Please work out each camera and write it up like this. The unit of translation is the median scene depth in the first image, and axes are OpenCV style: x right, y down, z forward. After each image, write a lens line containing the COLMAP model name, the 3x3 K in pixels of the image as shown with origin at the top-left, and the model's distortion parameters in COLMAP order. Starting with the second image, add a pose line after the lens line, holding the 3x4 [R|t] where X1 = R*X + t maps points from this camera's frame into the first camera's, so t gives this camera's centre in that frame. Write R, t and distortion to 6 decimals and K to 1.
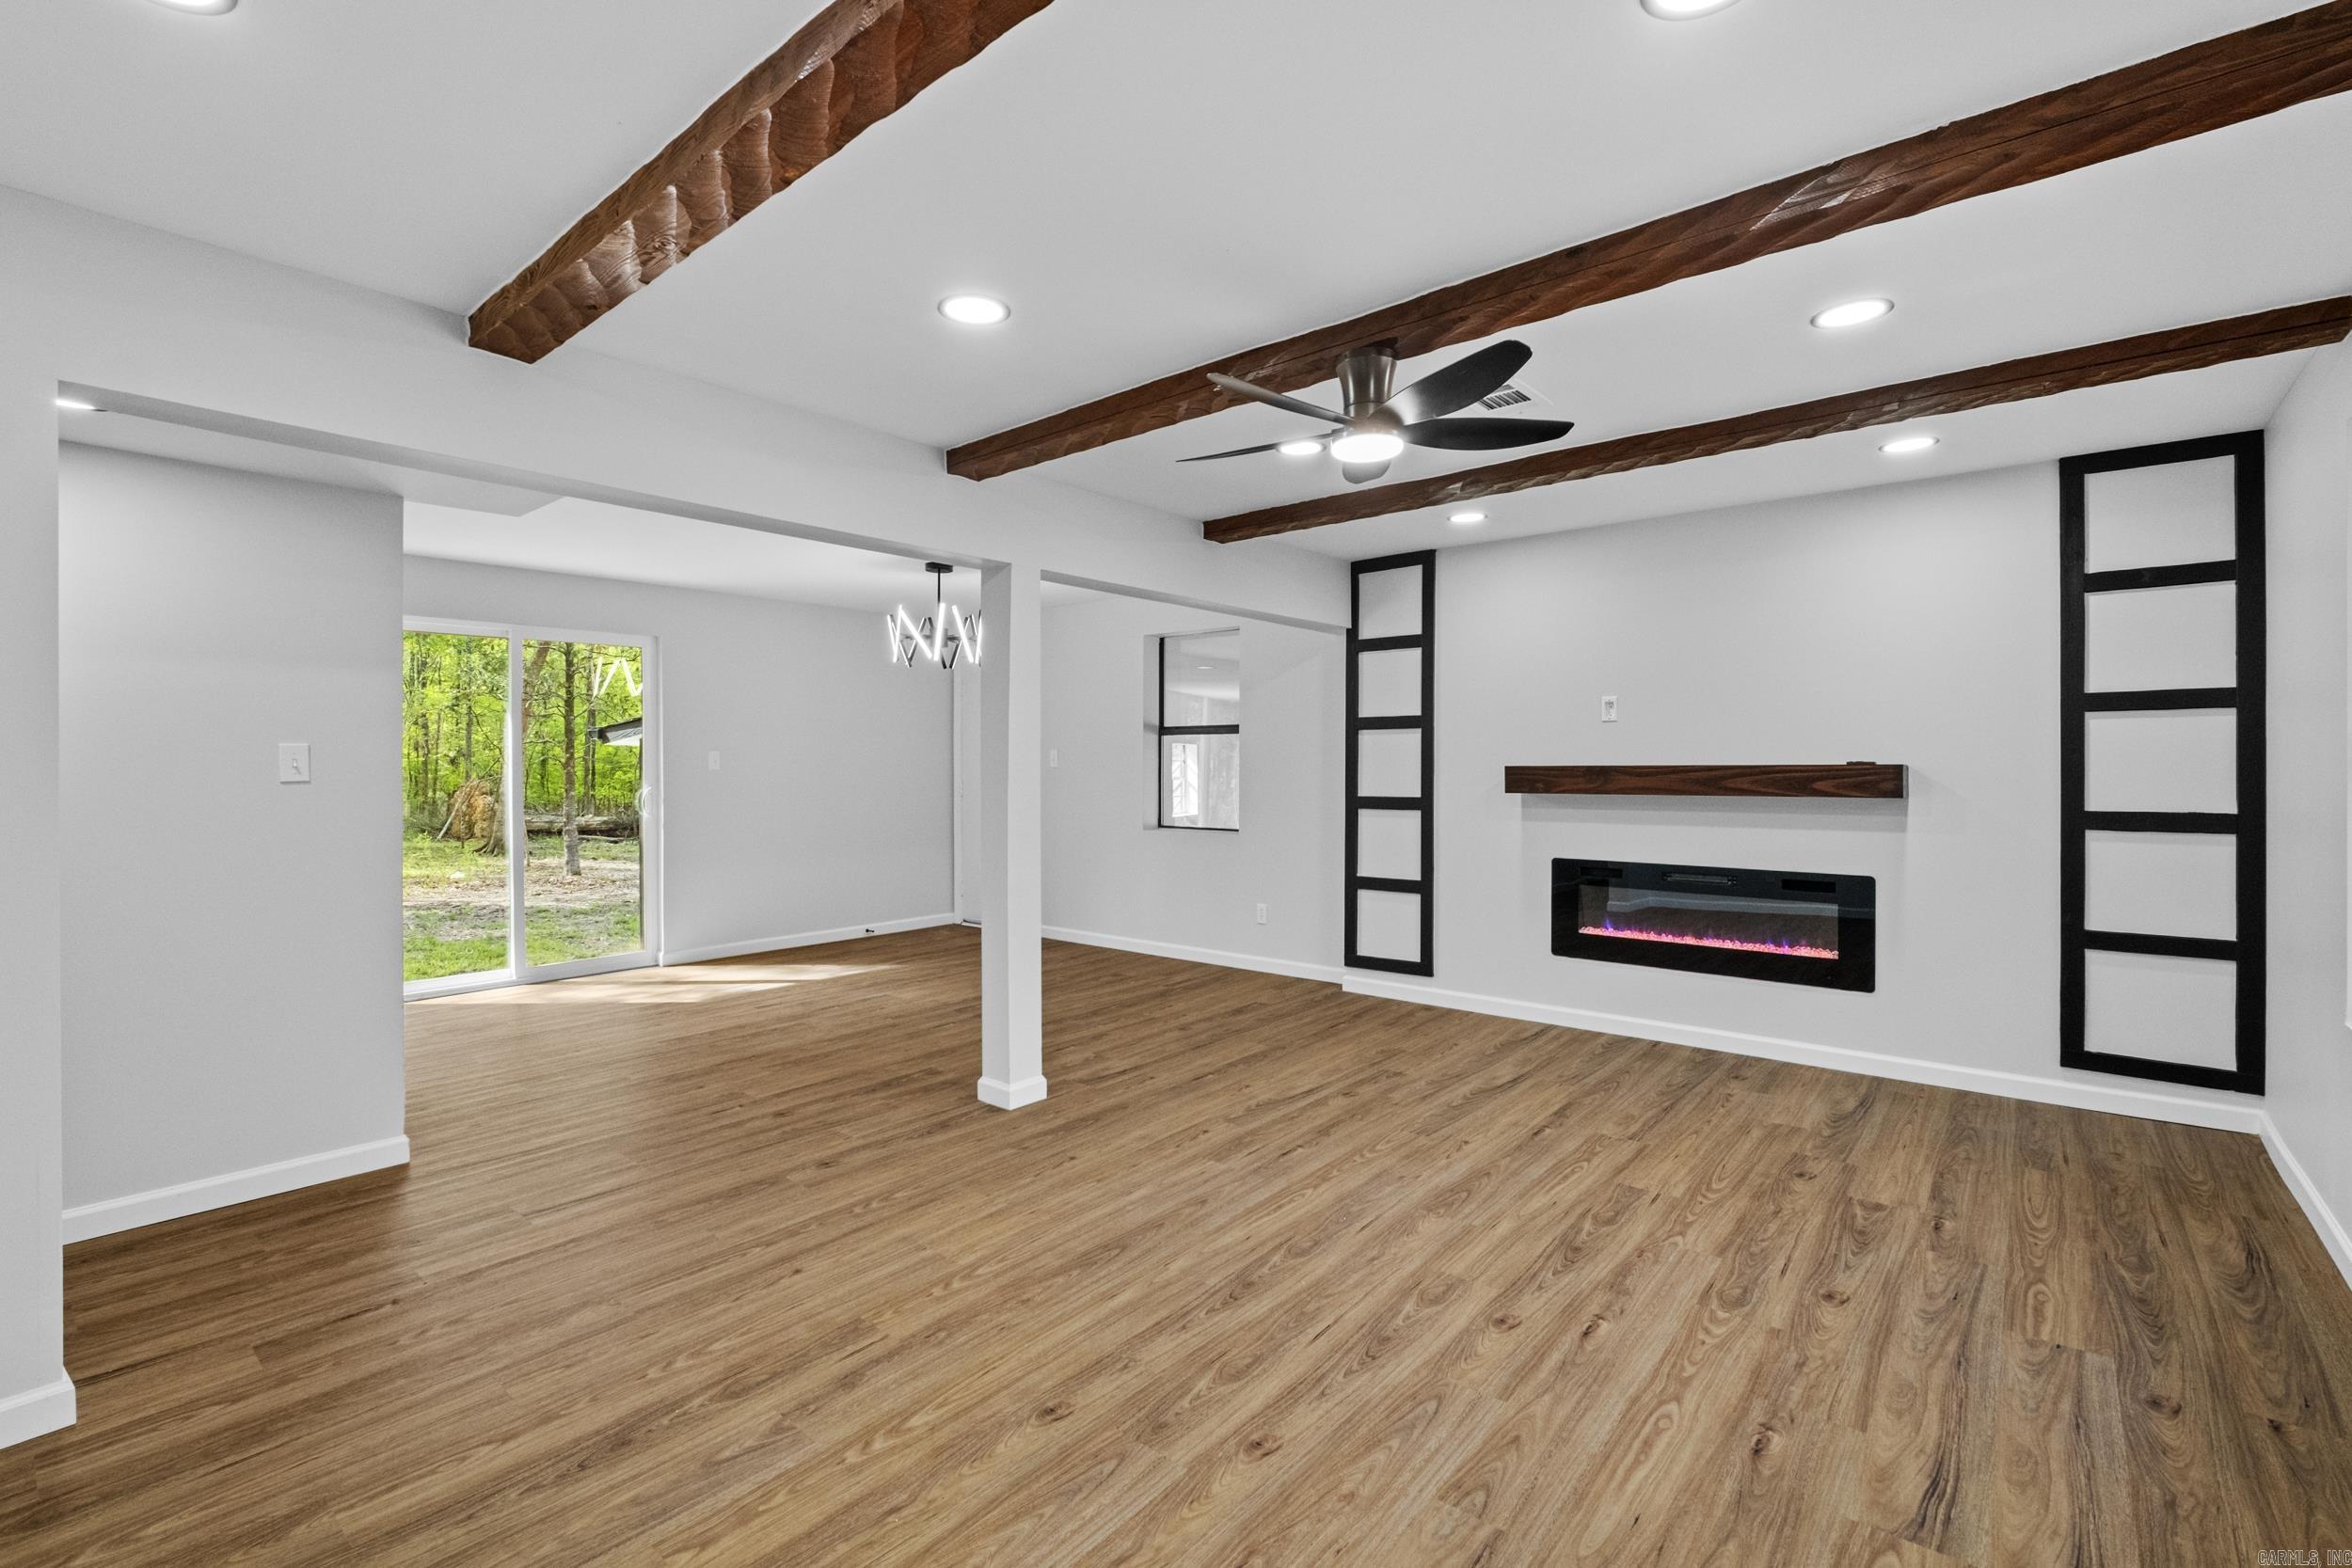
lens RADIAL K [[1034.9, 0, 1162.0], [0, 1034.9, 762.5], [0, 0, 1]] dist [-0.005937, -0.000605]
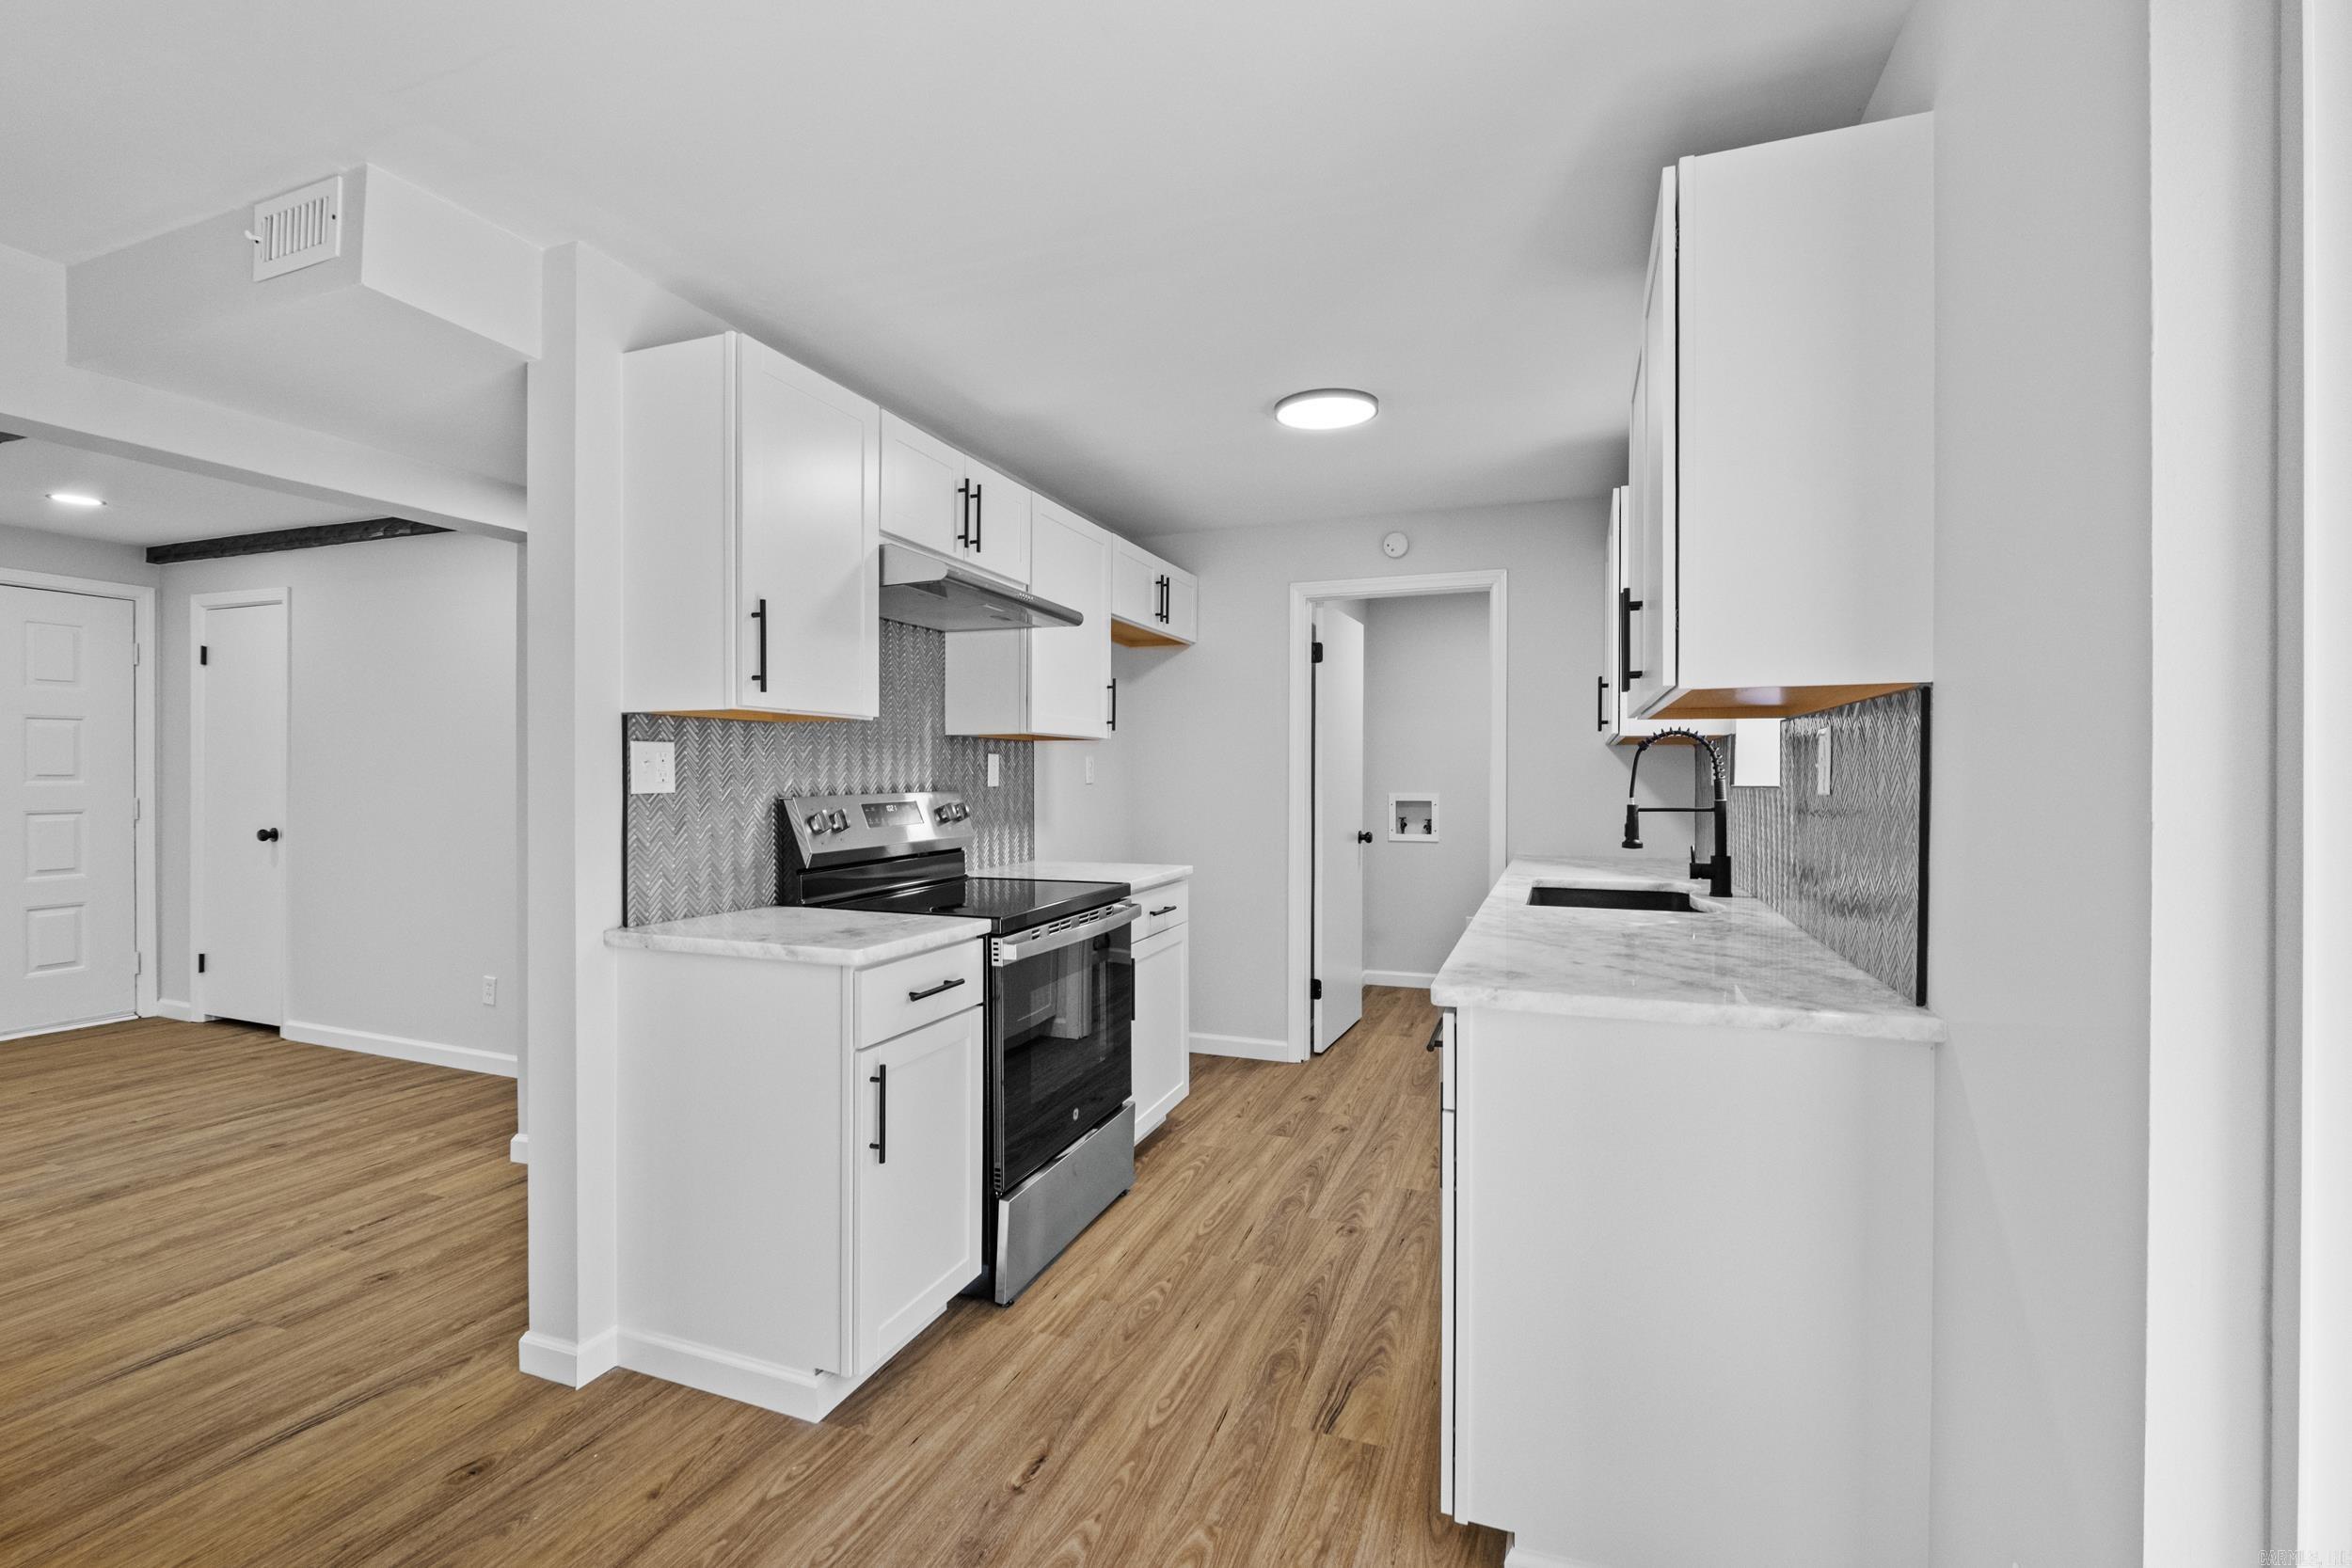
lens RADIAL K [[1038.4, 0, 1167.0], [0, 1038.4, 775.7], [0, 0, 1]] dist [-0.006194, -0.000722]
pose [[-0.942777, -0.001068, -0.333423, -0.855893], [-0.001525, 0.999998, 0.001110, 0.004307], [0.333421, 0.001555, -0.942777, 1.680421]]
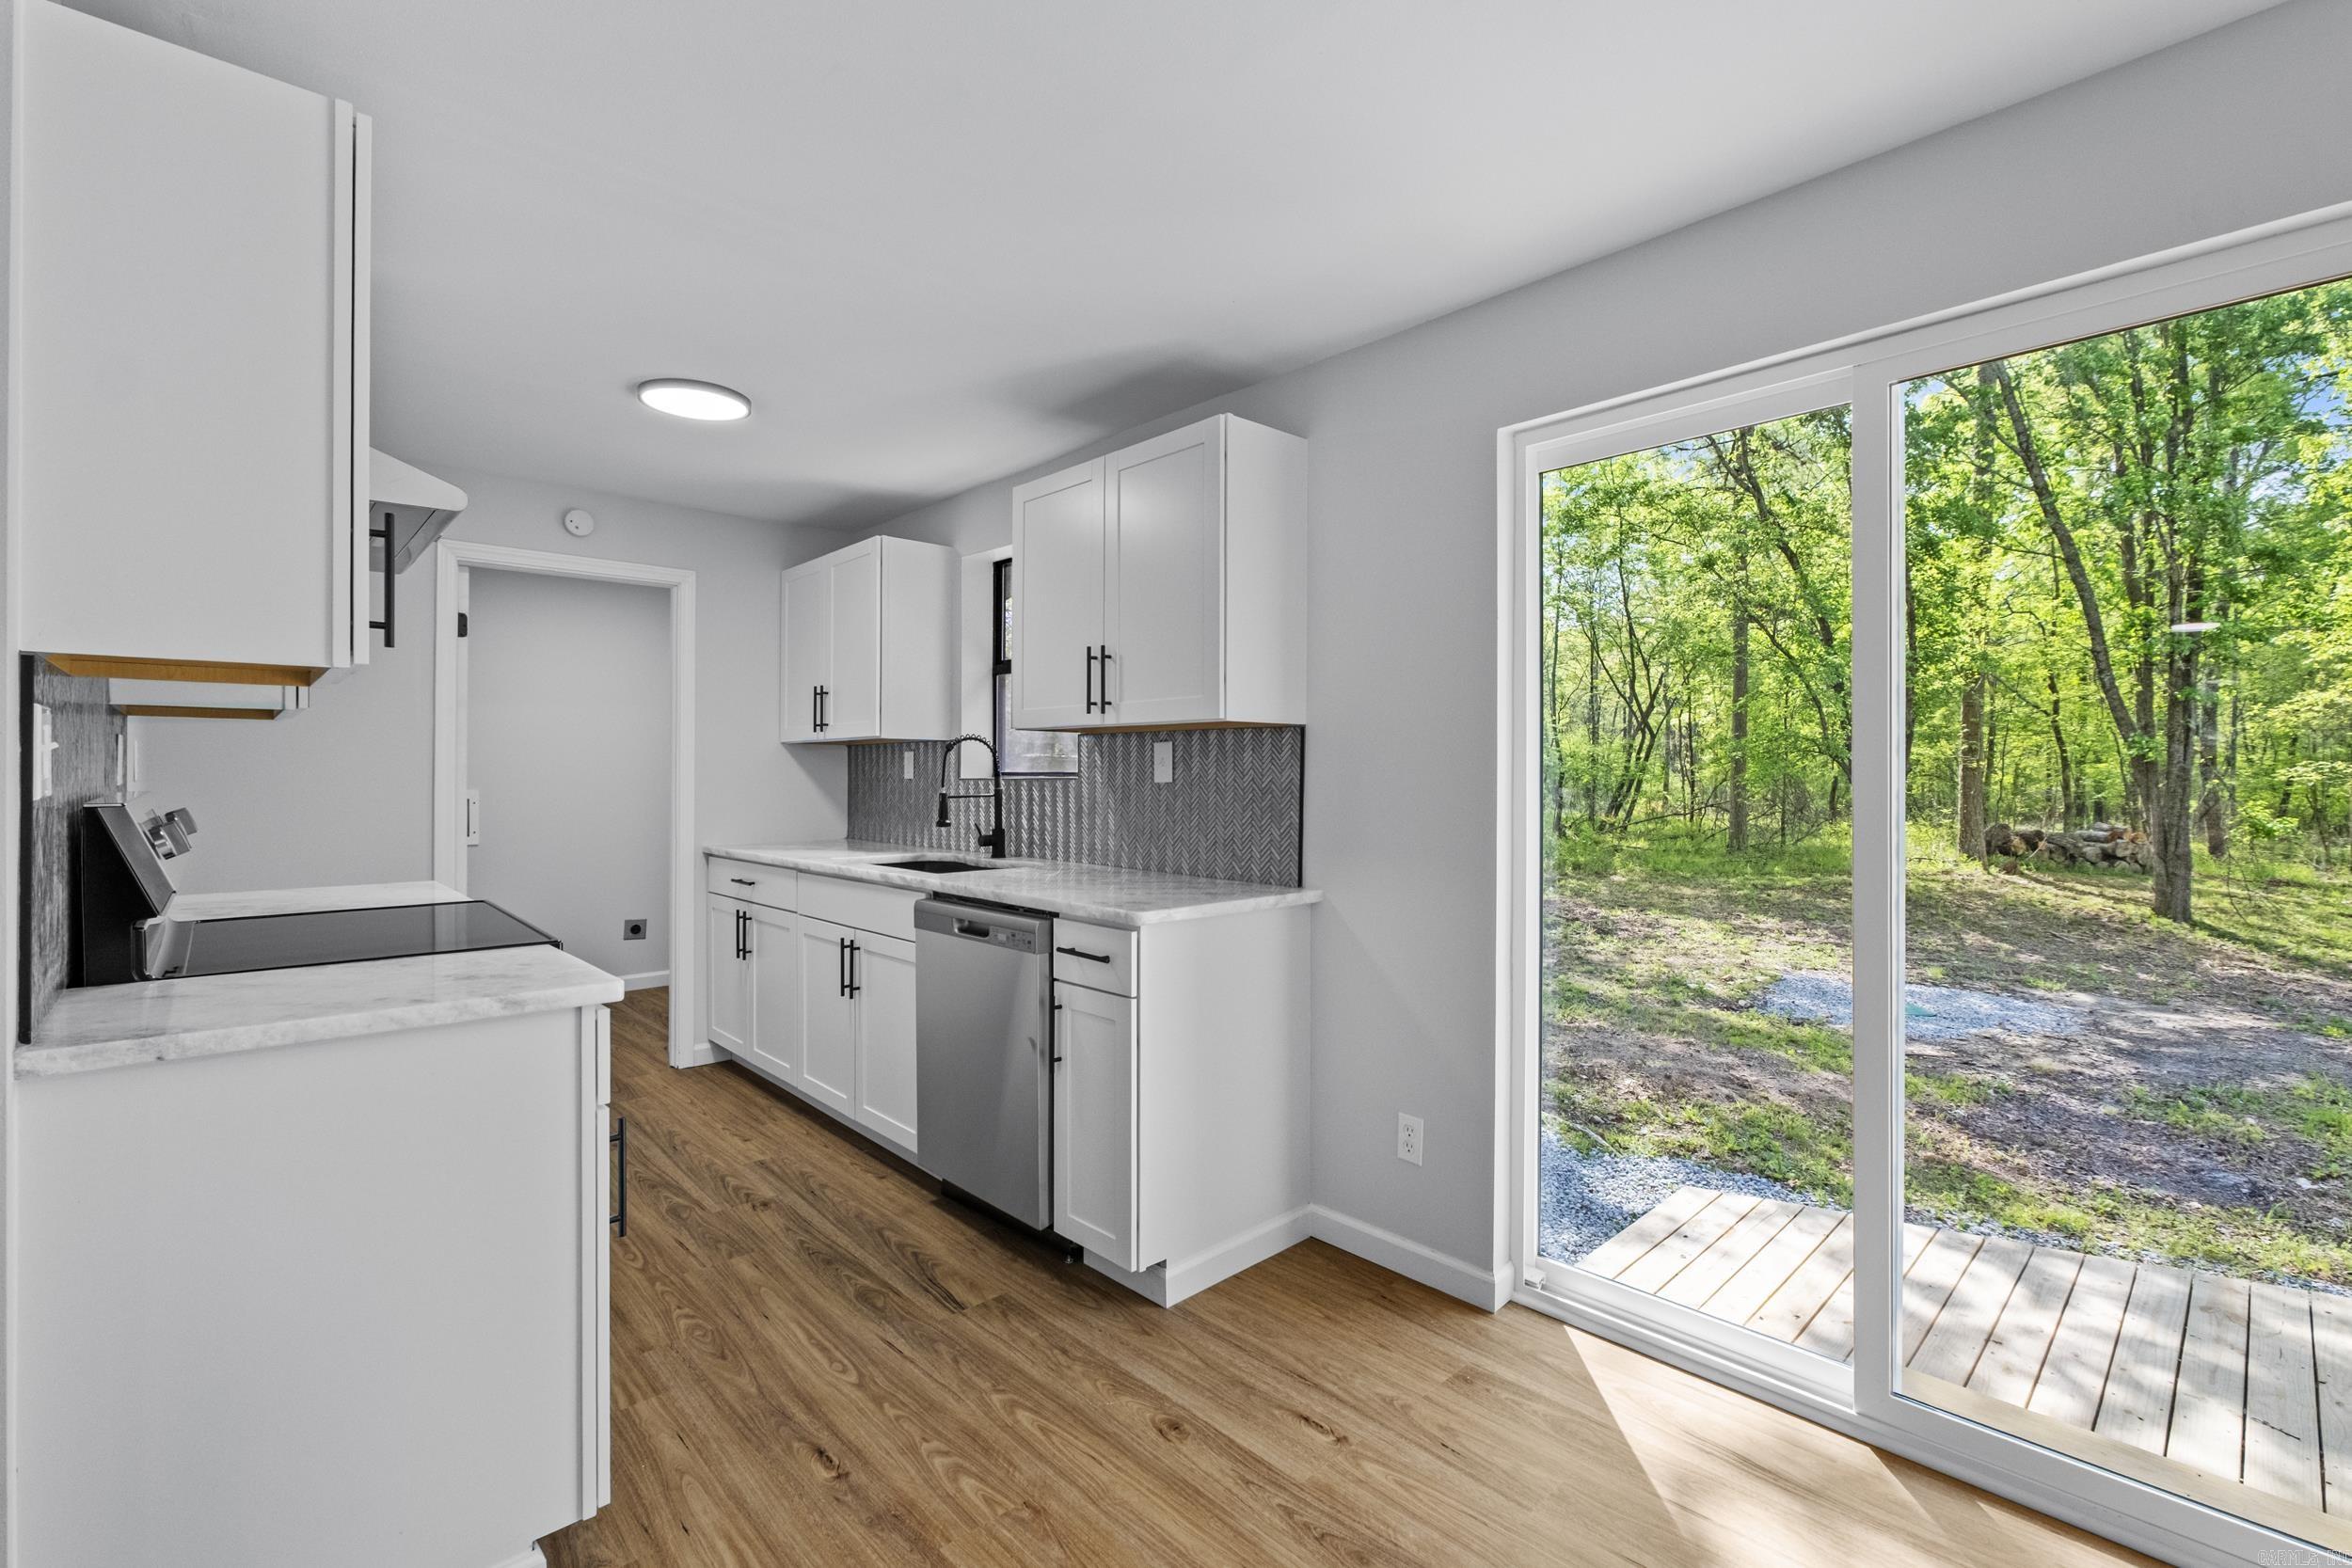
lens RADIAL K [[1038.4, 0, 1167.0], [0, 1038.4, 775.7], [0, 0, 1]] dist [-0.006194, -0.000722]
pose [[-0.118835, 0.002053, -0.992912, -0.451590], [-0.003510, 0.999991, 0.002488, 0.006191], [0.992908, 0.003781, -0.118827, 1.386593]]
